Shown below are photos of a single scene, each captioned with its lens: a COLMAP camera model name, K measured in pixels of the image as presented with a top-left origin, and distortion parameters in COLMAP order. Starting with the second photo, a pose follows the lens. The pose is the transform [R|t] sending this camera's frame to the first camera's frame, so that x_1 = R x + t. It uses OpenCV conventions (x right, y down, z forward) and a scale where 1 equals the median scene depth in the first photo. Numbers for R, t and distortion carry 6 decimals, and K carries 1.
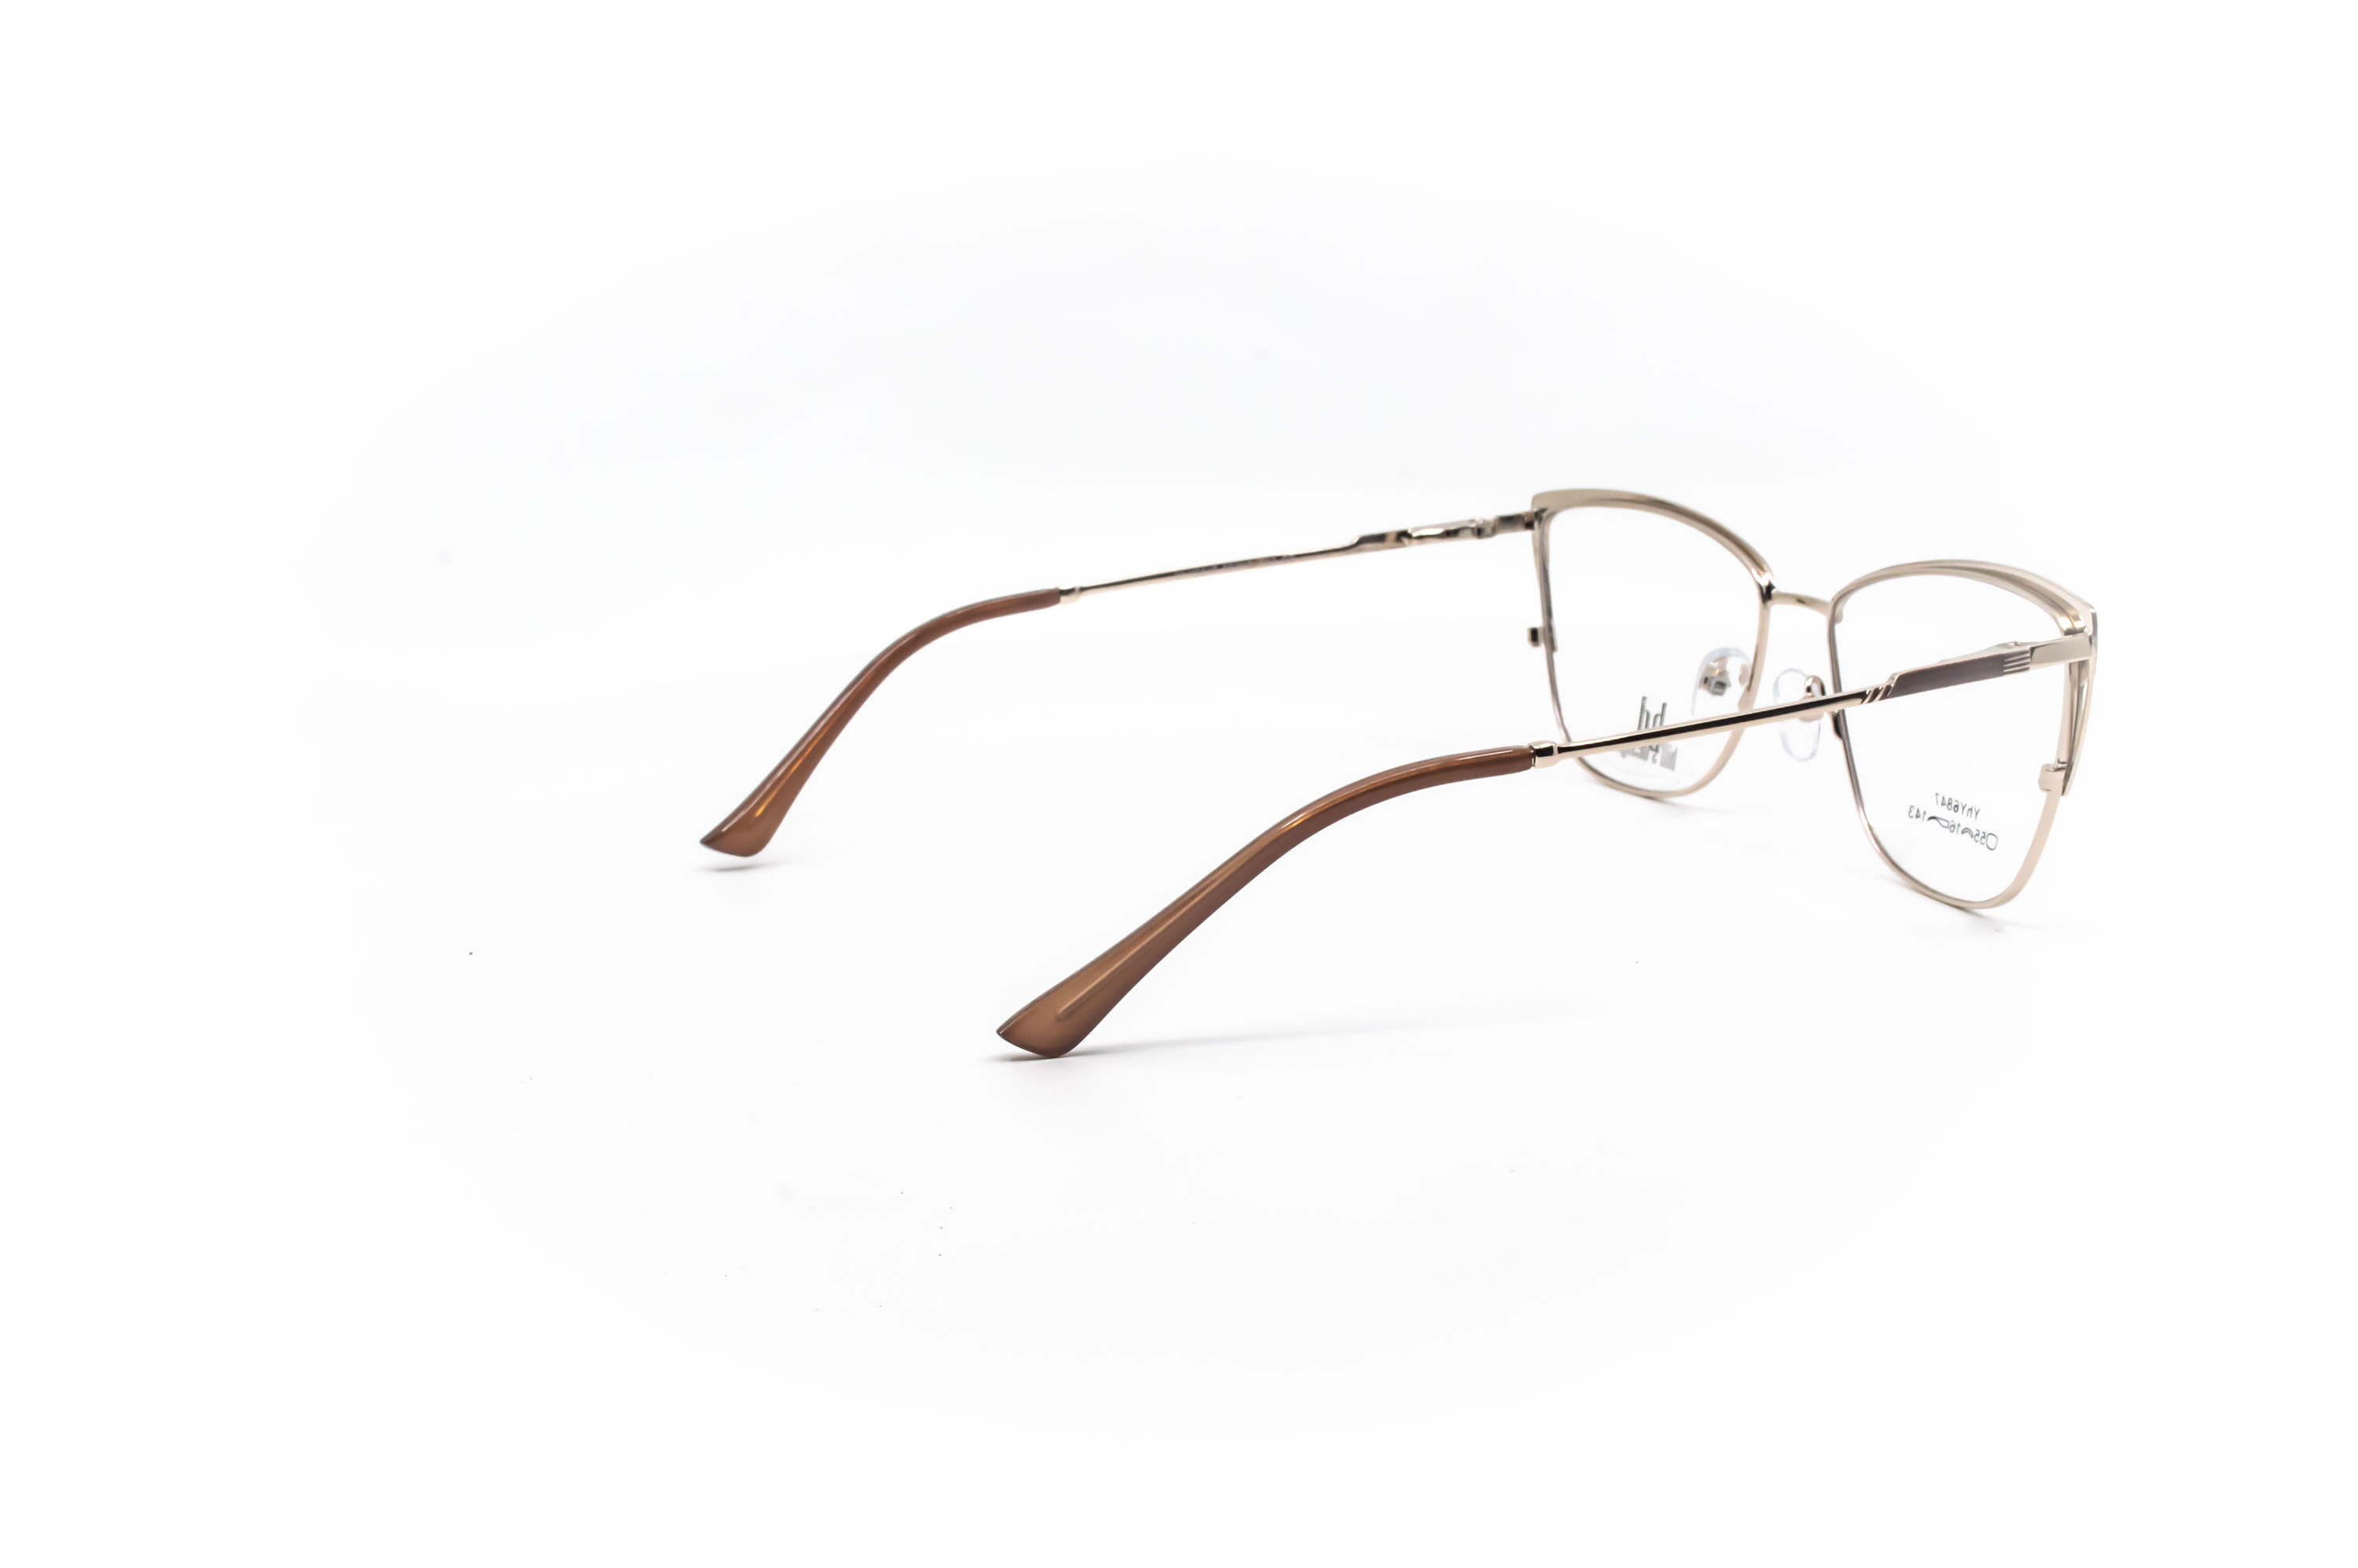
lens RADIAL K [[3102.8, 0, 1174.1], [0, 3102.8, 775.4], [0, 0, 1]] dist [-0.074190, 0.000000]
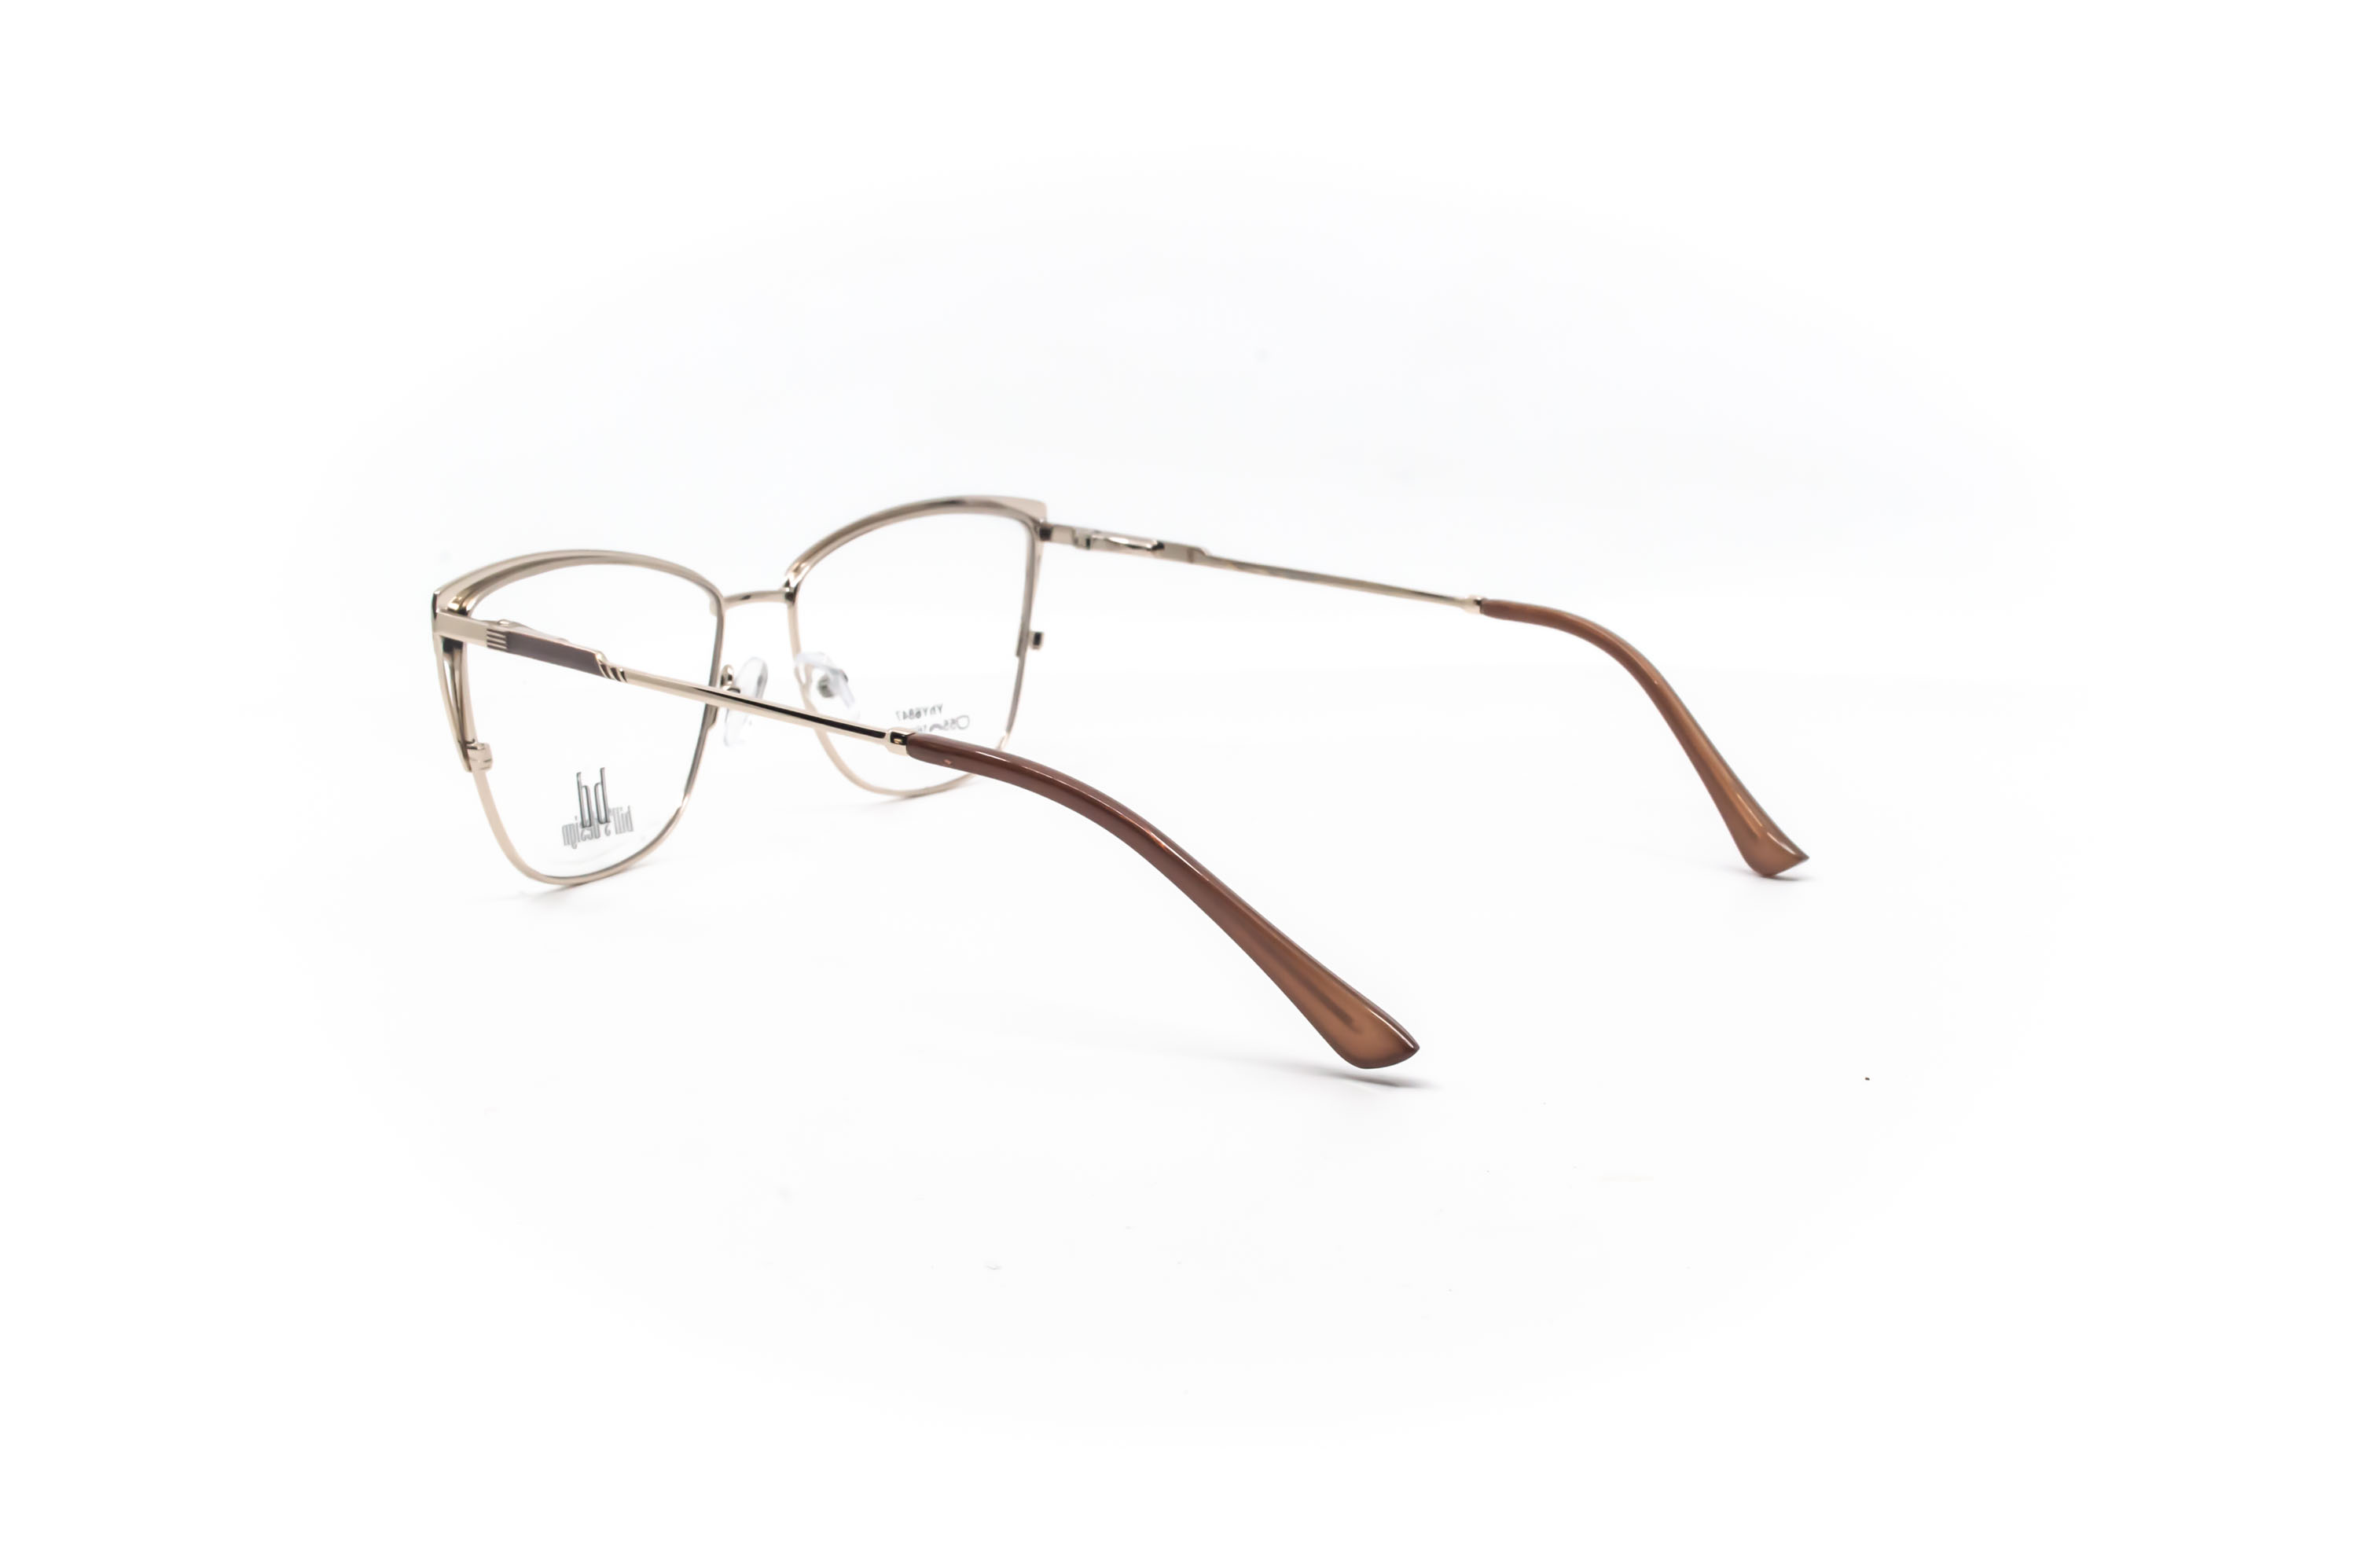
lens RADIAL K [[3102.8, 0, 1166.6], [0, 3102.8, 799.2], [0, 0, 1]] dist [-0.074190, 0.000000]
pose [[-0.492754, -0.174199, 0.852554, -0.751933], [0.183646, 0.936871, 0.297569, -0.274167], [-0.850569, 0.303196, -0.429656, 1.351586]]
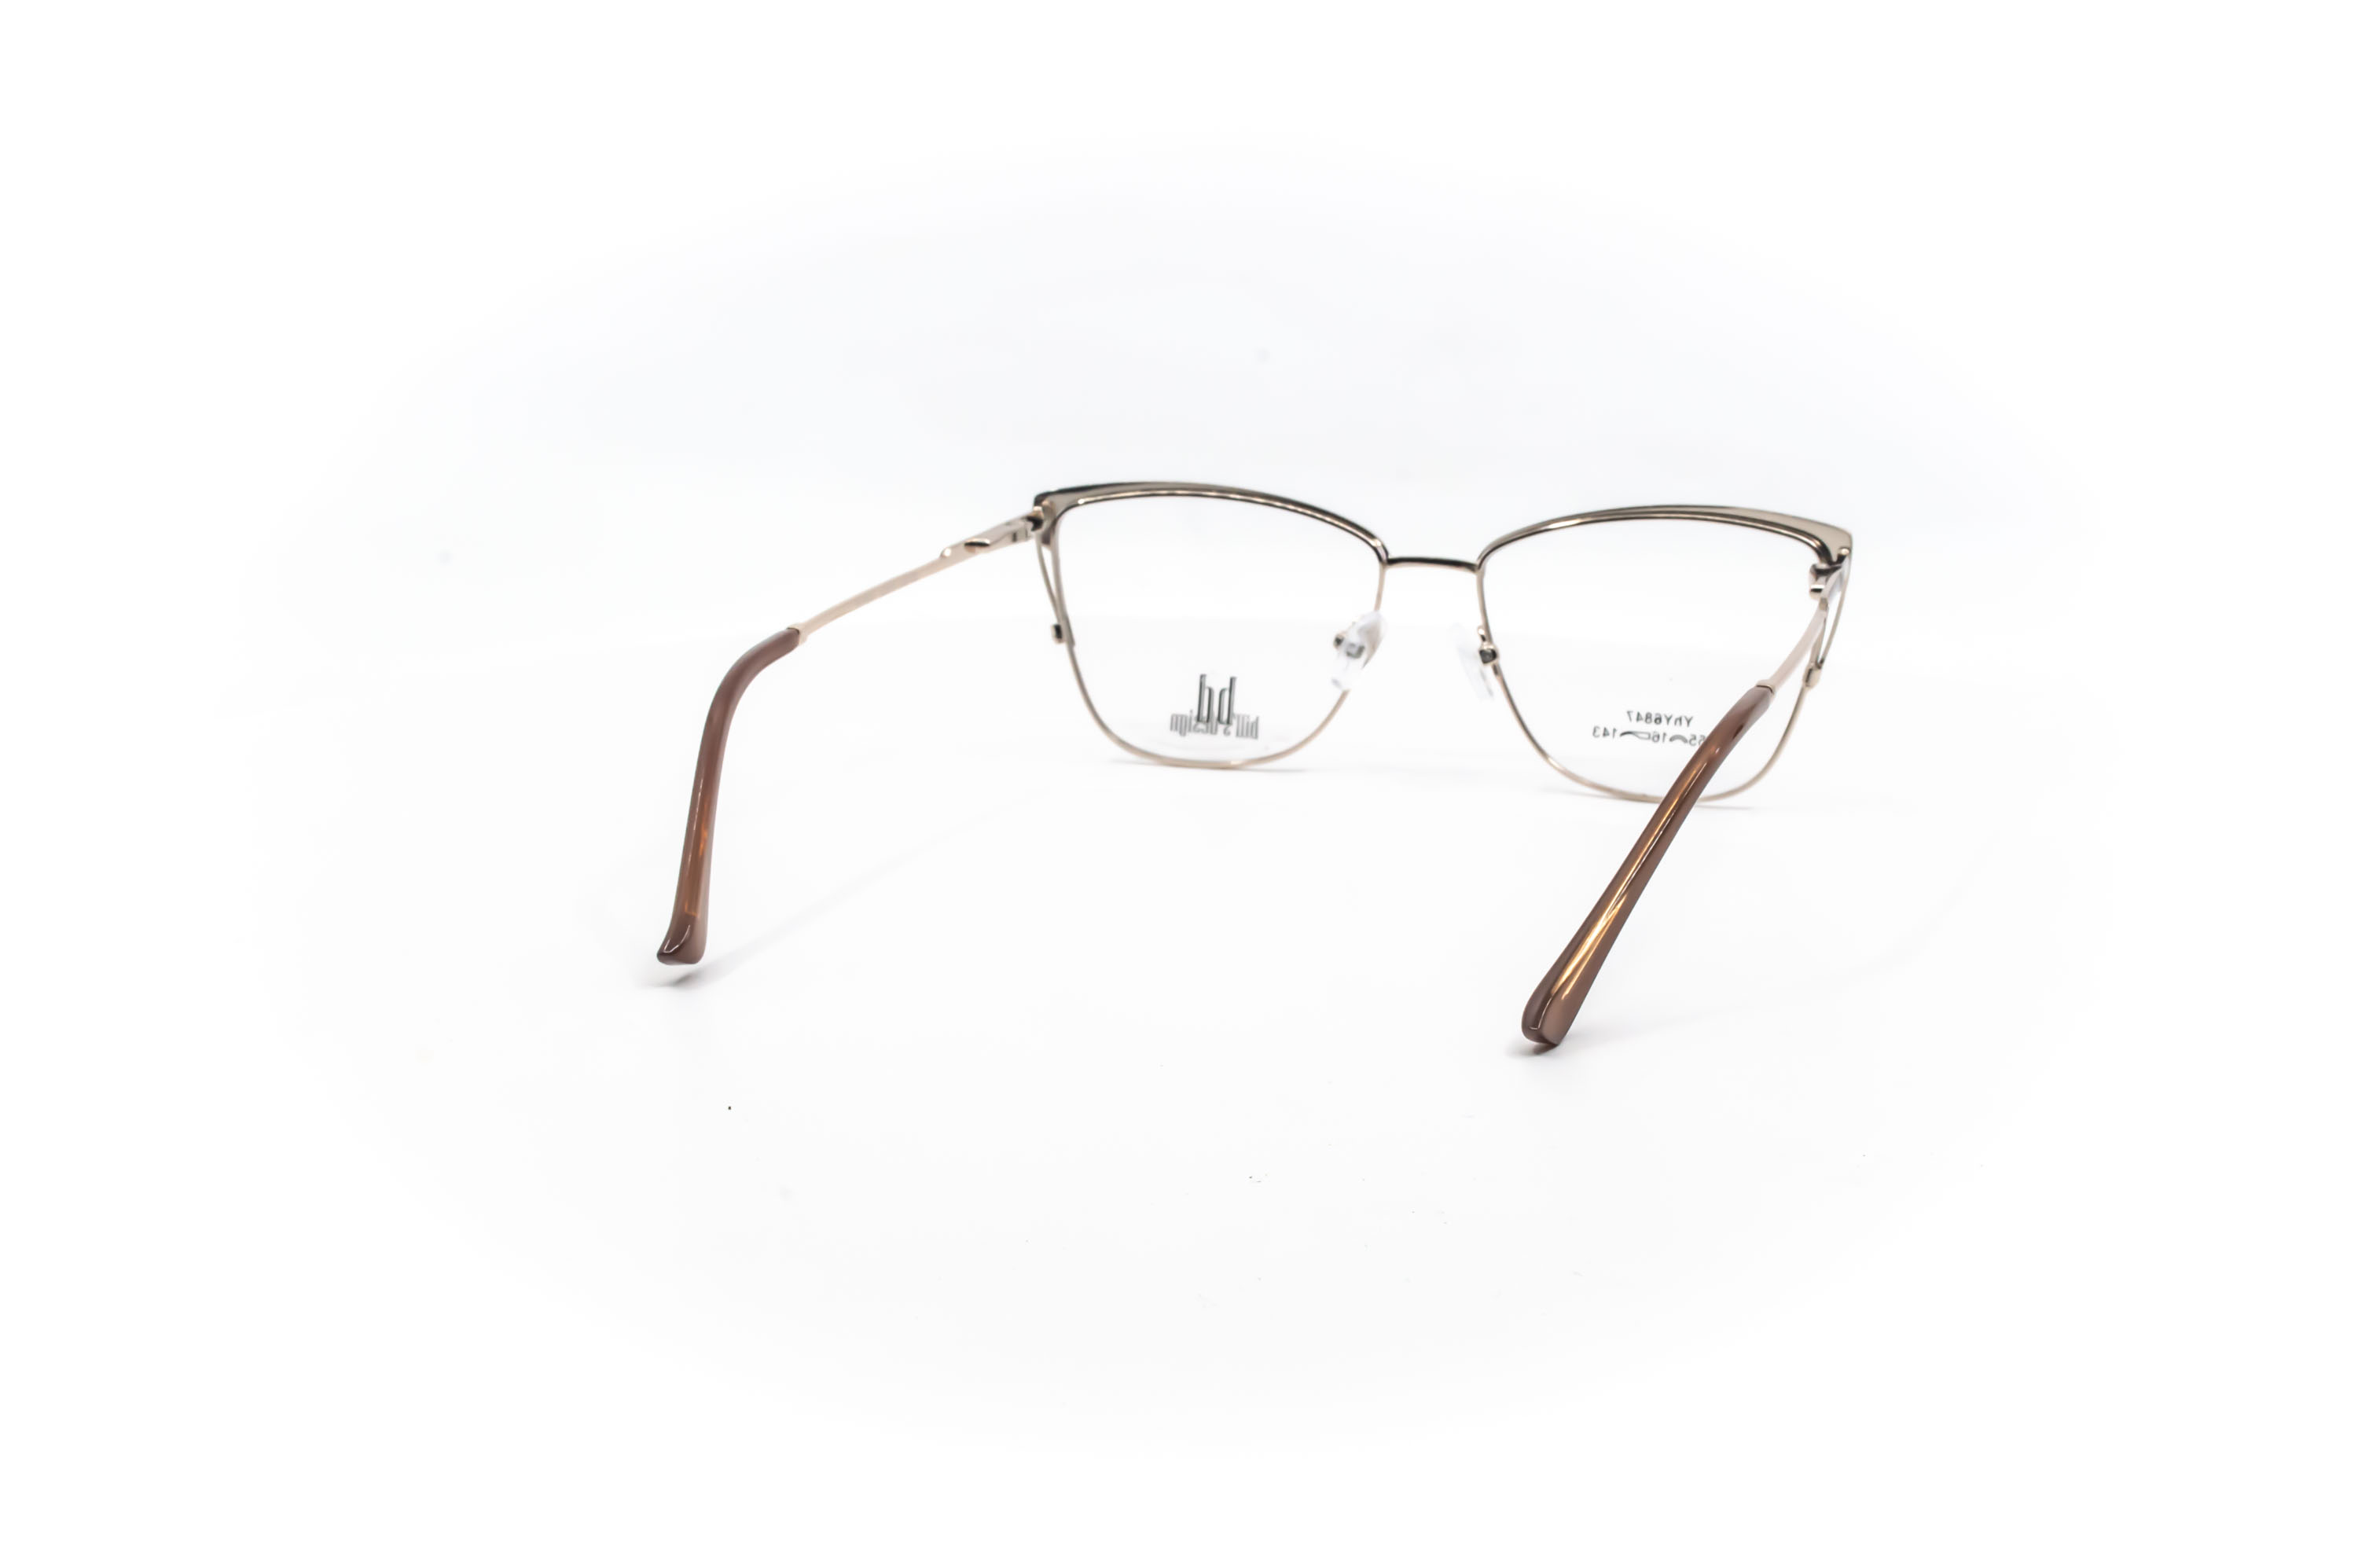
lens RADIAL K [[3102.8, 0, 1179.3], [0, 3102.8, 800.9], [0, 0, 1]] dist [-0.074190, 0.000000]
pose [[0.708445, -0.153007, 0.688980, -0.630589], [0.147365, 0.986769, 0.067612, -0.060137], [-0.690209, 0.053632, 0.721620, 0.278265]]
